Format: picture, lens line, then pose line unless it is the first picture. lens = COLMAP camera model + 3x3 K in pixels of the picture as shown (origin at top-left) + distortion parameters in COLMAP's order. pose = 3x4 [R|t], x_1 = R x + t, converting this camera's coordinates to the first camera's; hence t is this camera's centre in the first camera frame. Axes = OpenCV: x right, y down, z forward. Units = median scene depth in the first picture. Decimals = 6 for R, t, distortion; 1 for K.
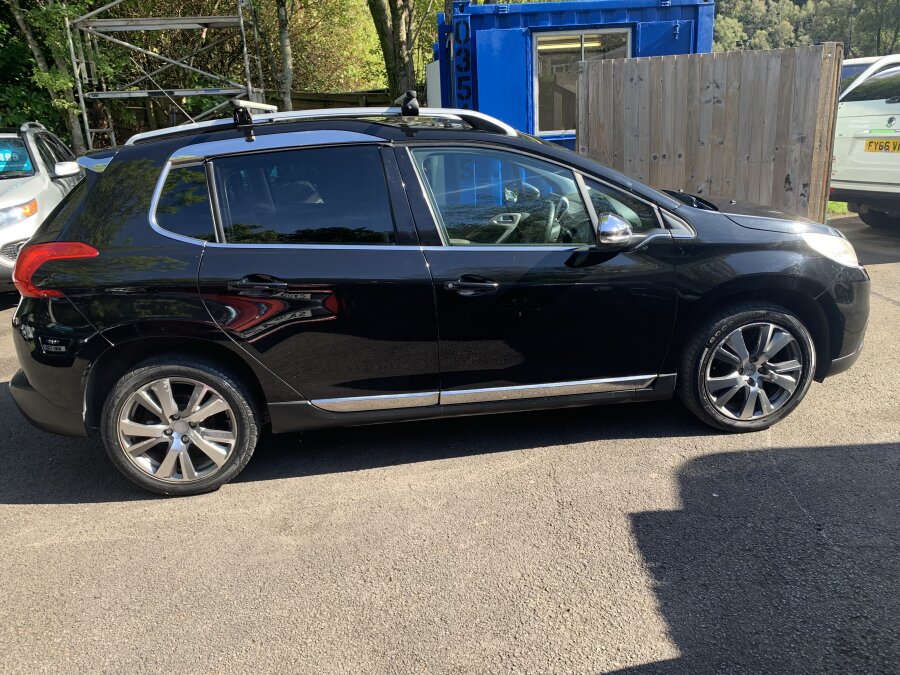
lens RADIAL K [[682.4, 0, 472.7], [0, 682.4, 335.6], [0, 0, 1]] dist [-0.005441, -0.004721]
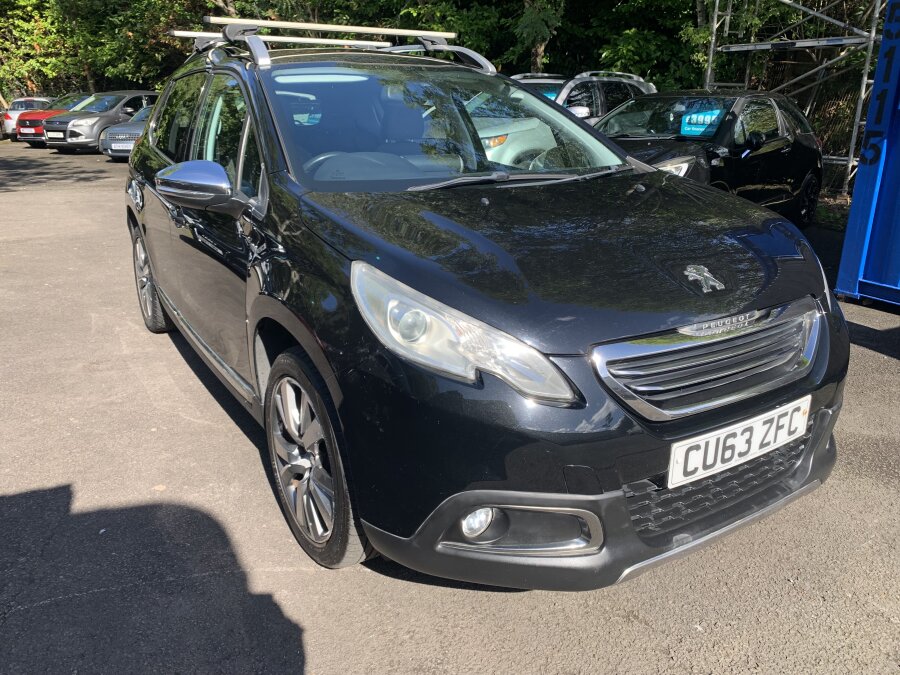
lens RADIAL K [[682.4, 0, 472.7], [0, 682.4, 335.6], [0, 0, 1]] dist [-0.005441, -0.004721]
pose [[0.416056, 0.334546, -0.845563, 1.043403], [-0.293228, 0.929552, 0.223495, -0.257634], [0.860764, 0.154956, 0.484844, 0.897598]]
